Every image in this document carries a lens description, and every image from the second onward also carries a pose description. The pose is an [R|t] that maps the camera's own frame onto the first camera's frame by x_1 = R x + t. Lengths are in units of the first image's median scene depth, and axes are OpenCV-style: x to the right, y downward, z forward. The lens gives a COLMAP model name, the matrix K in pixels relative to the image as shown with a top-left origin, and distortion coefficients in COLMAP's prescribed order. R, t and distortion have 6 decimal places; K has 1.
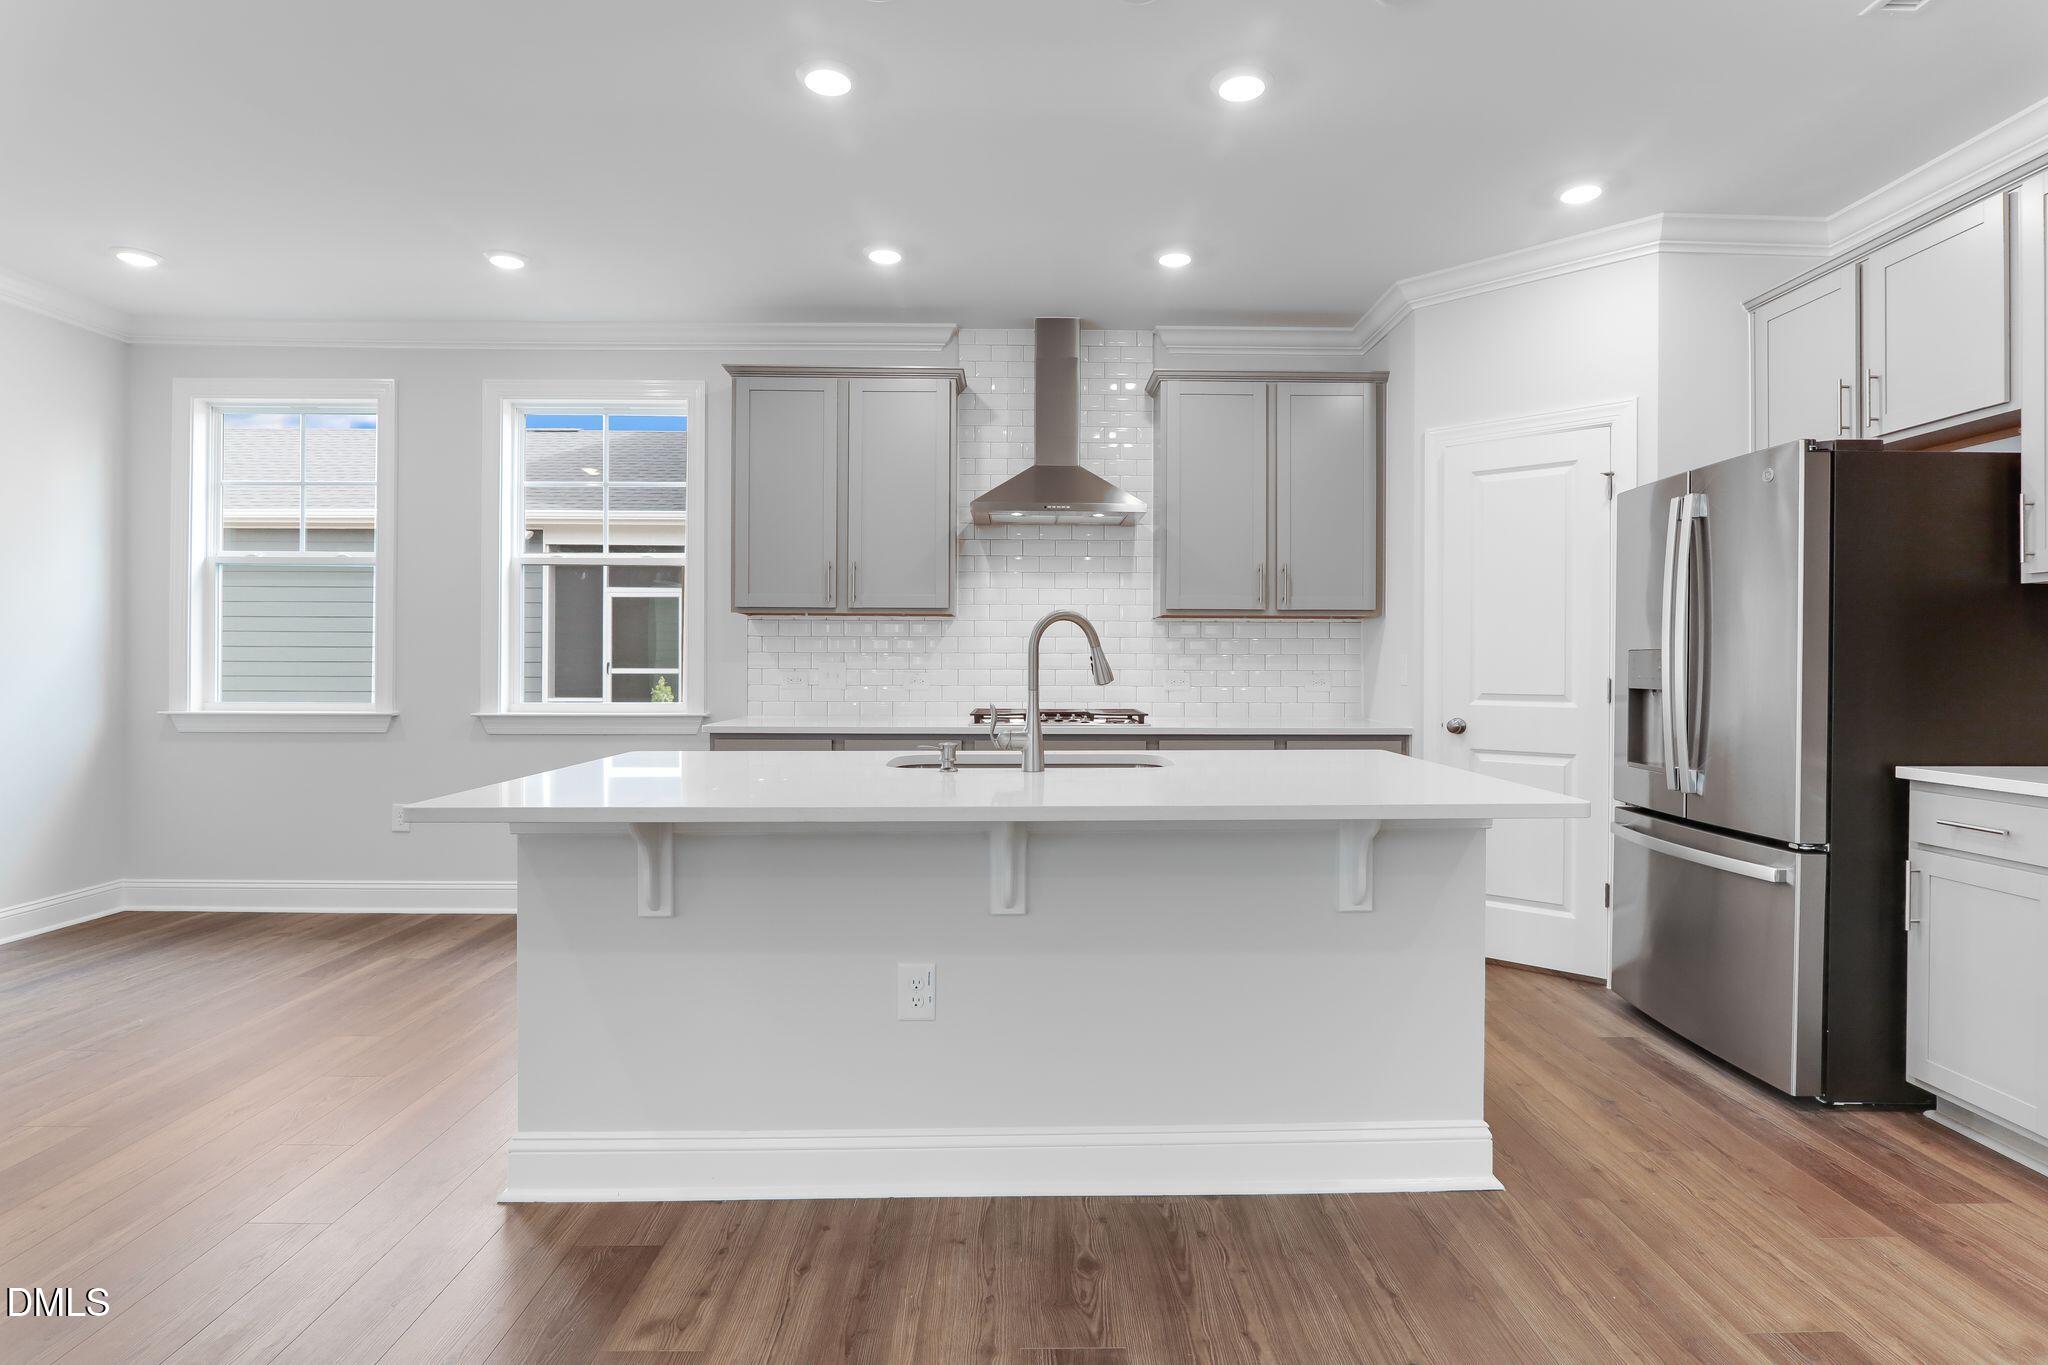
lens RADIAL K [[1045.8, 0, 1043.2], [0, 1045.8, 665.8], [0, 0, 1]] dist [-0.014527, -0.000388]
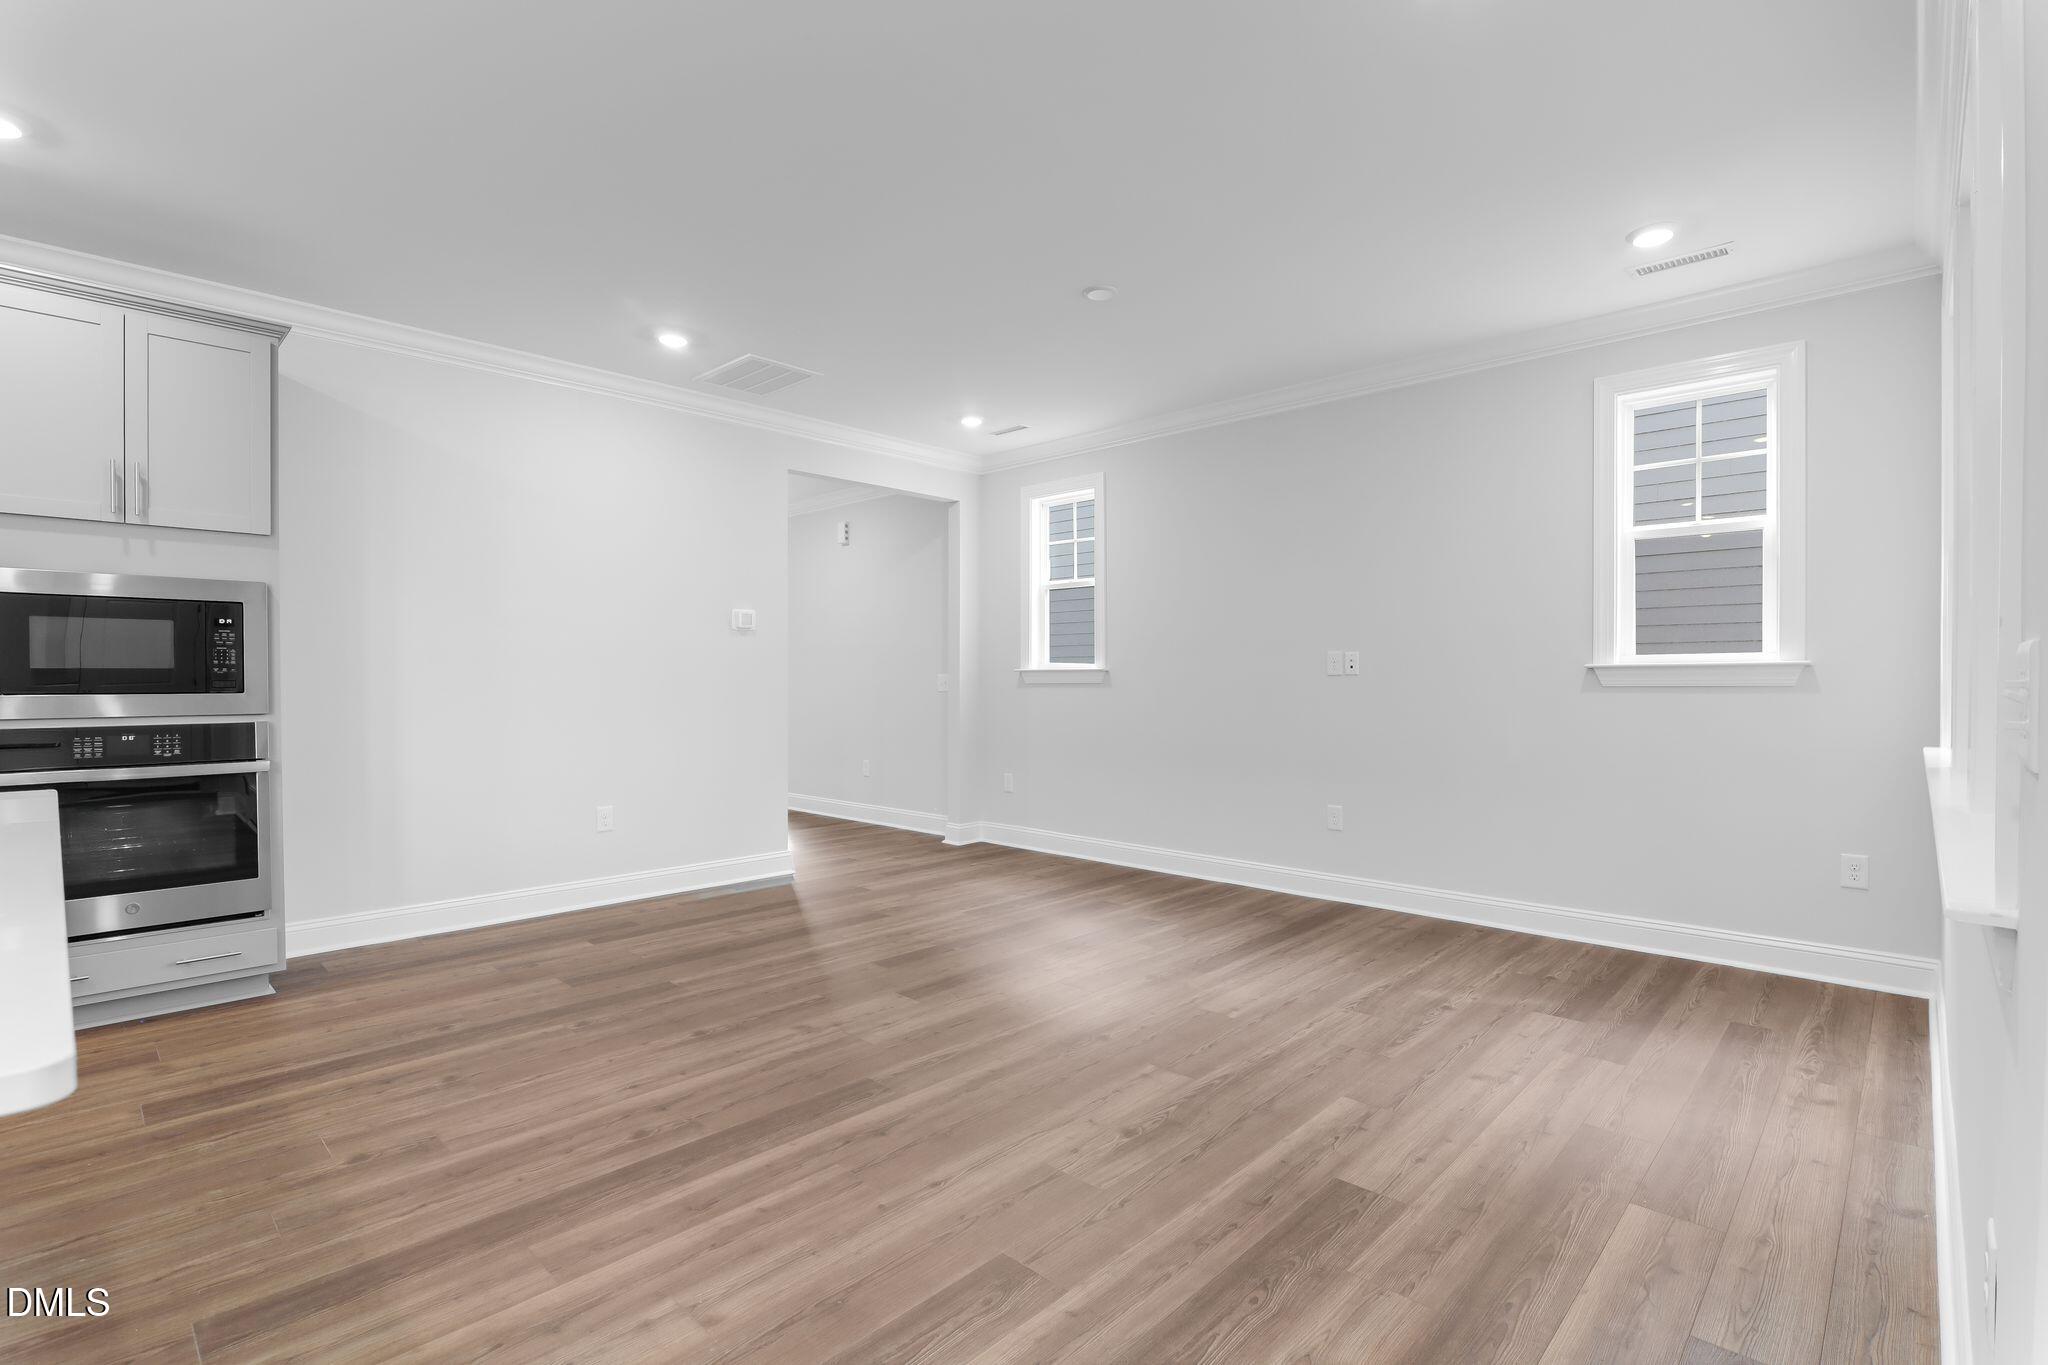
lens RADIAL K [[950.9, 0, 1045.0], [0, 950.9, 693.5], [0, 0, 1]] dist [-0.020806, 0.000879]
pose [[-0.718783, -0.013088, 0.695111, -0.474231], [0.000321, 0.999816, 0.019157, -0.001556], [-0.695235, 0.013993, -0.718647, 0.421970]]
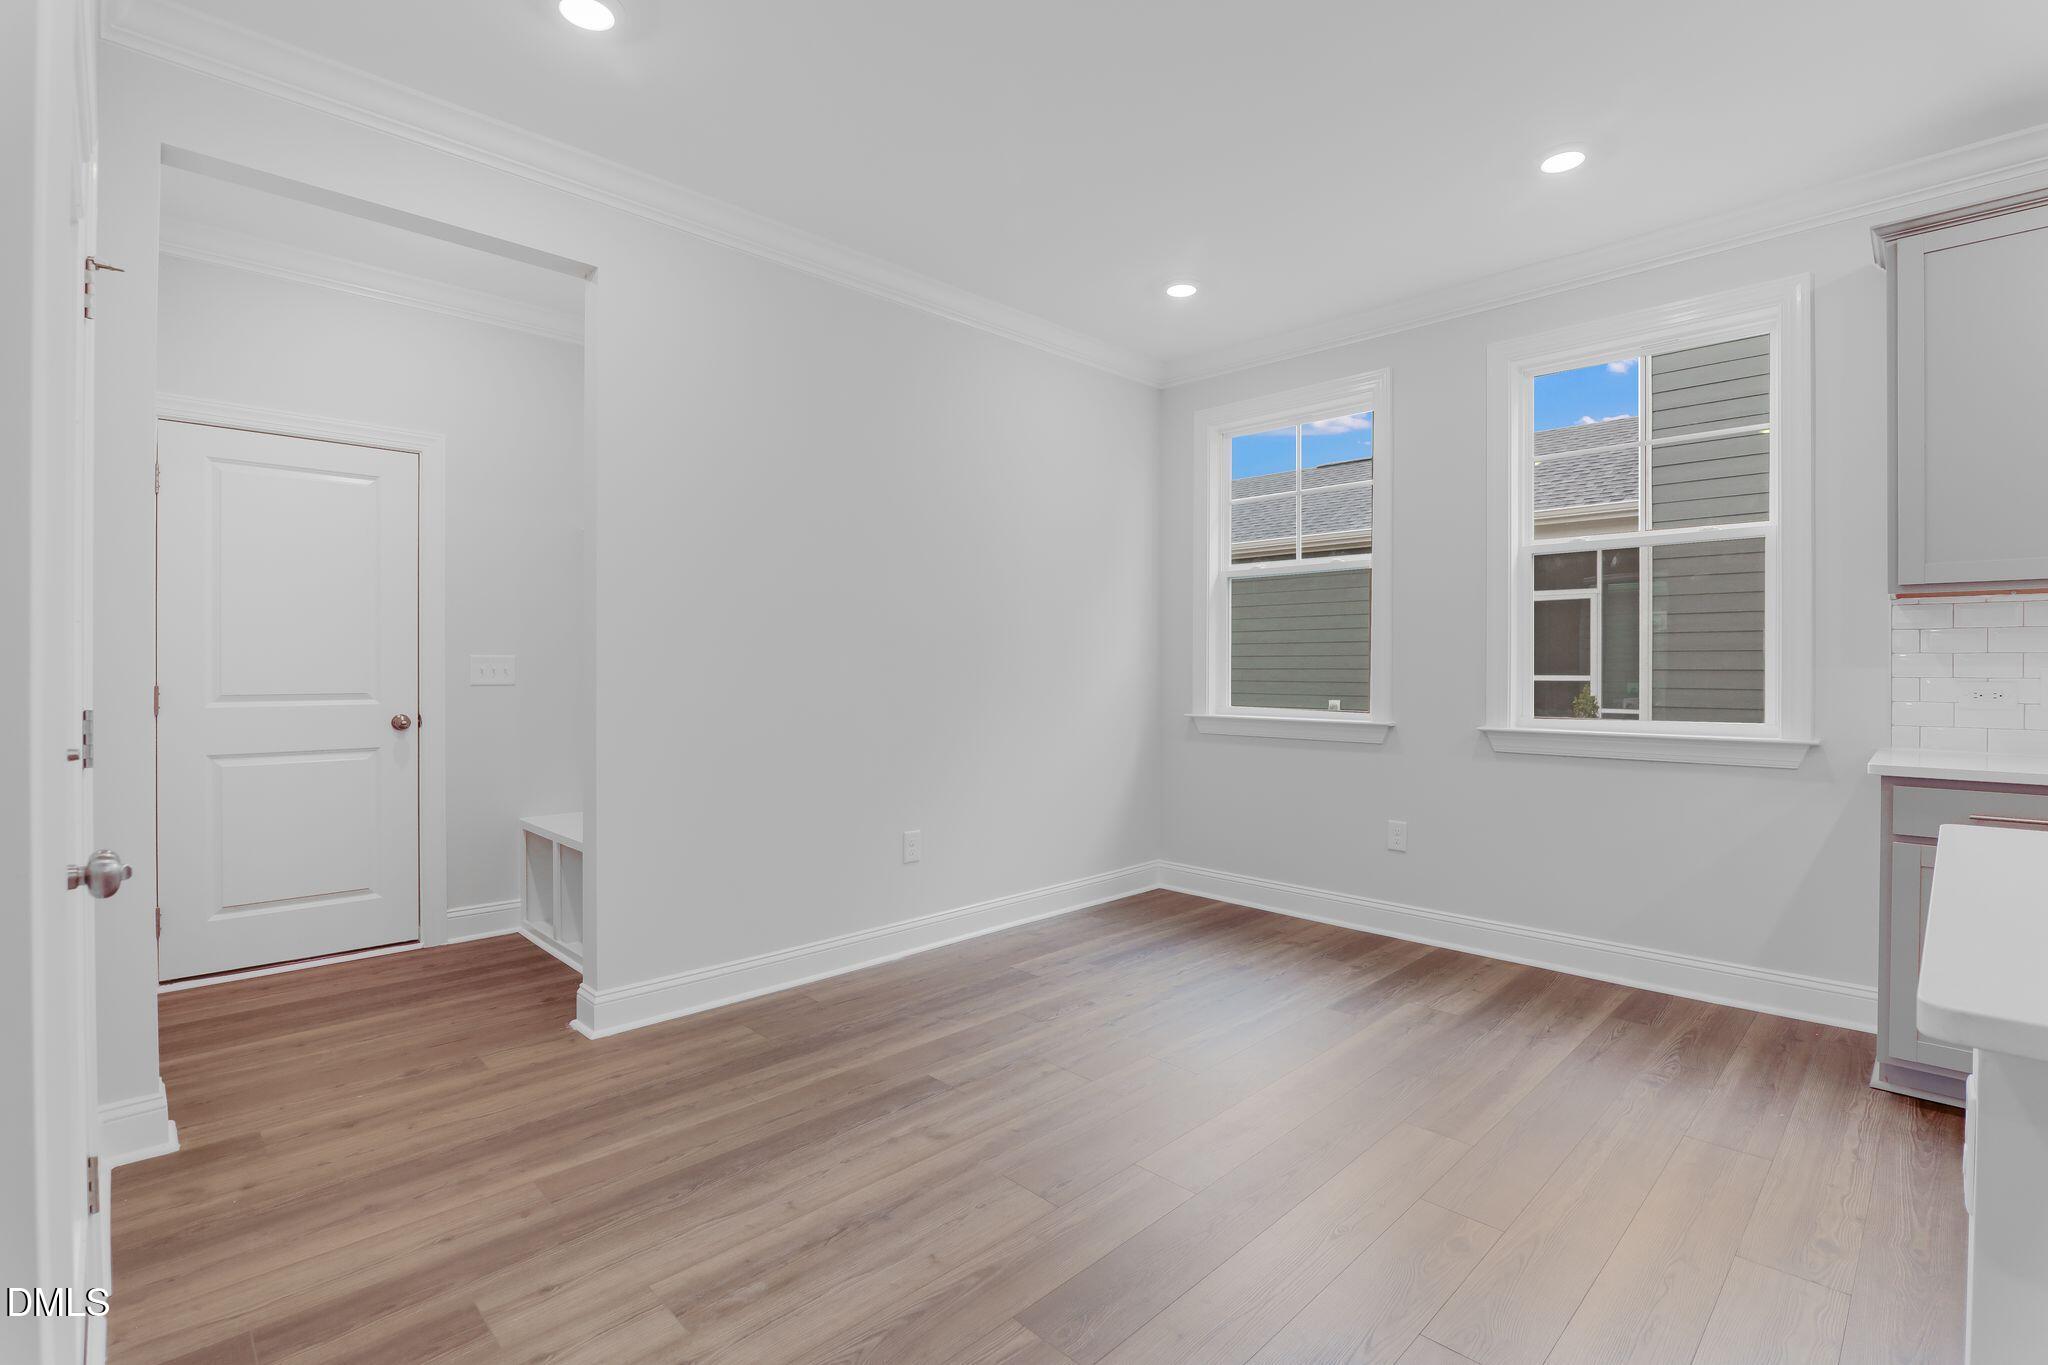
lens RADIAL K [[950.9, 0, 1032.1], [0, 950.9, 669.8], [0, 0, 1]] dist [-0.020806, 0.000879]
pose [[0.689916, -0.001578, -0.723887, -0.251626], [-0.000788, 0.999995, -0.002930, -0.000182], [0.723889, 0.002592, 0.689912, 0.194200]]
